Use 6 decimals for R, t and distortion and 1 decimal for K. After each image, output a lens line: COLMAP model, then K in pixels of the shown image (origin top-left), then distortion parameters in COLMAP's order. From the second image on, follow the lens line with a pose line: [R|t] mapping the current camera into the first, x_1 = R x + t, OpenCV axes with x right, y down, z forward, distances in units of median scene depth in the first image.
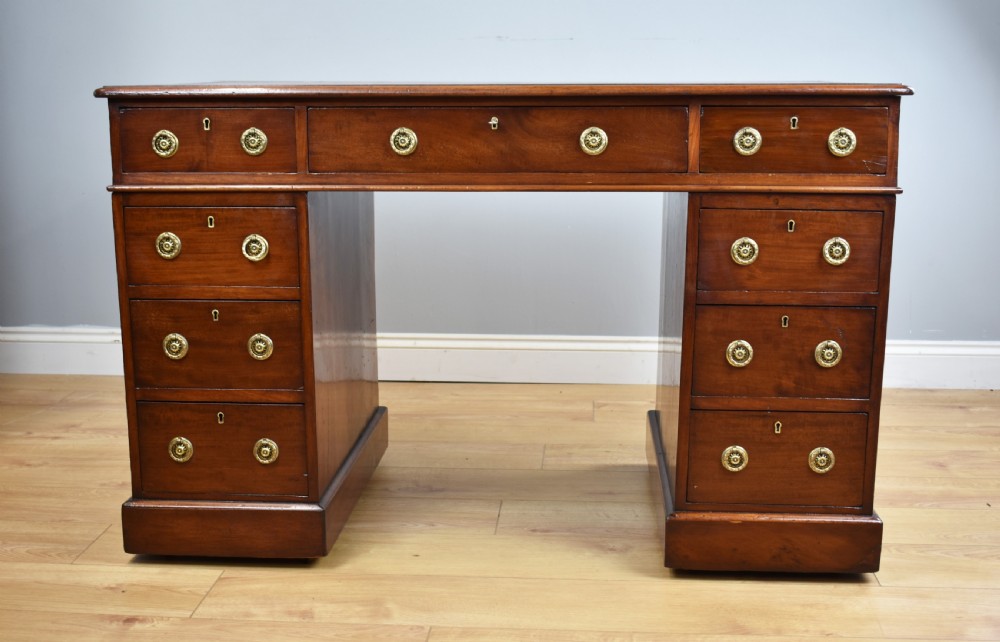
lens RADIAL K [[1331.0, 0, 482.7], [0, 1331.0, 319.3], [0, 0, 1]] dist [-0.043453, 0.000000]
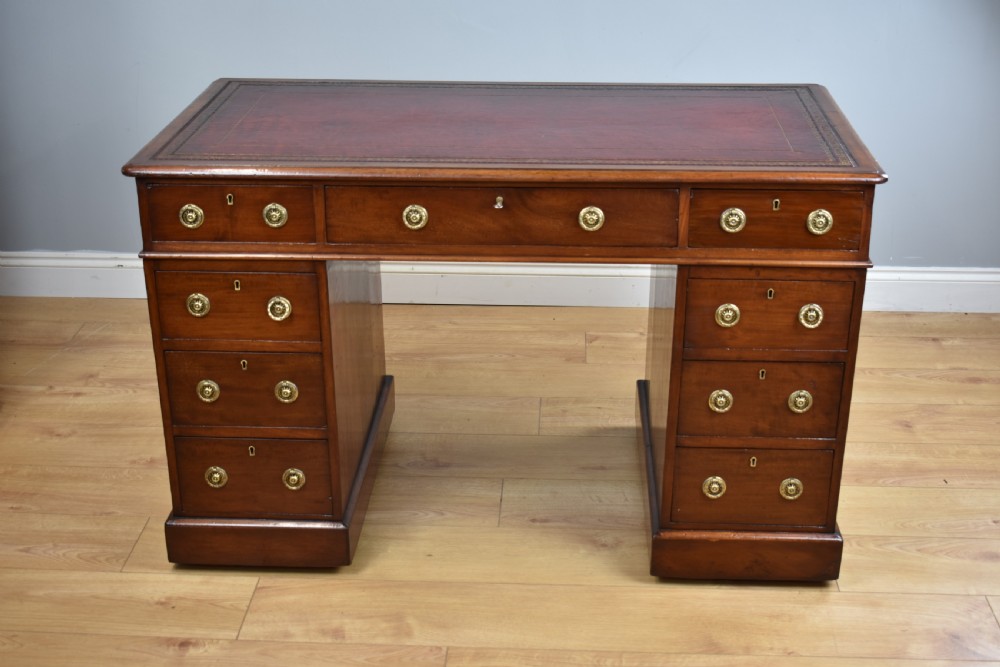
lens RADIAL K [[1397.5, 0, 495.3], [0, 1397.5, 337.6], [0, 0, 1]] dist [-0.029445, 0.000000]
pose [[0.999699, -0.010705, 0.022072, -0.020111], [0.006043, 0.979499, 0.201356, -0.259097], [-0.023775, -0.201162, 0.979269, -0.126427]]
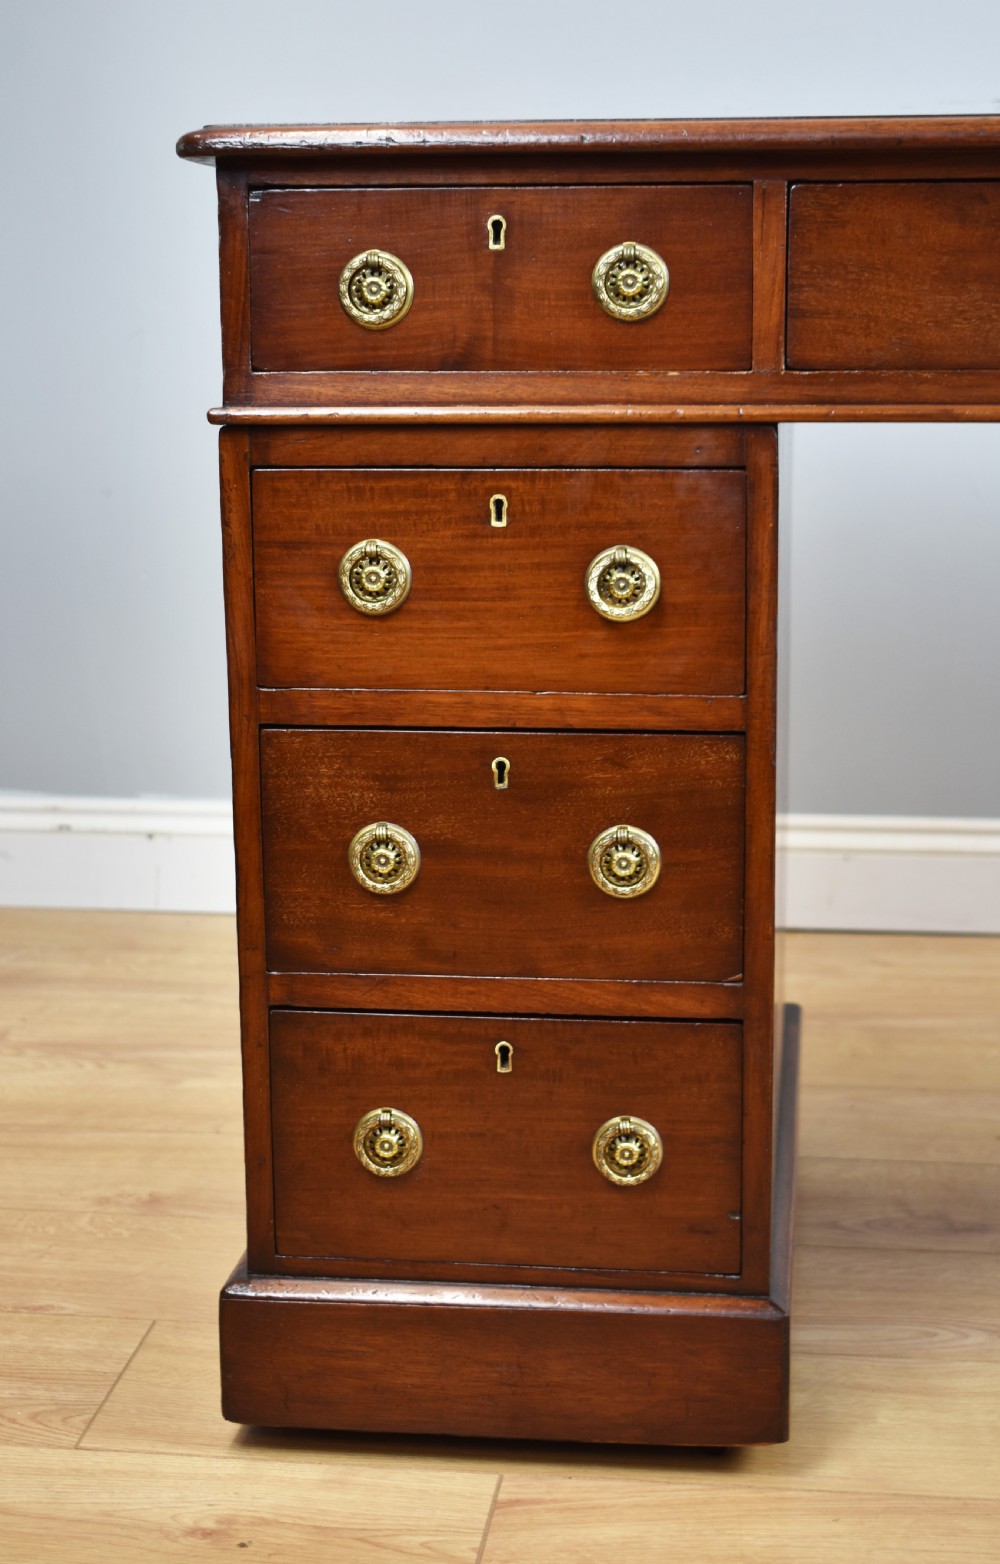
lens RADIAL K [[2618.1, 0, 508.6], [0, 2618.1, 766.1], [0, 0, 1]] dist [-0.013059, 0.000000]
pose [[0.998859, 0.006537, -0.047311, -0.168364], [-0.006699, 0.999972, -0.003265, -0.002598], [0.047288, 0.003578, 0.998875, 0.299958]]
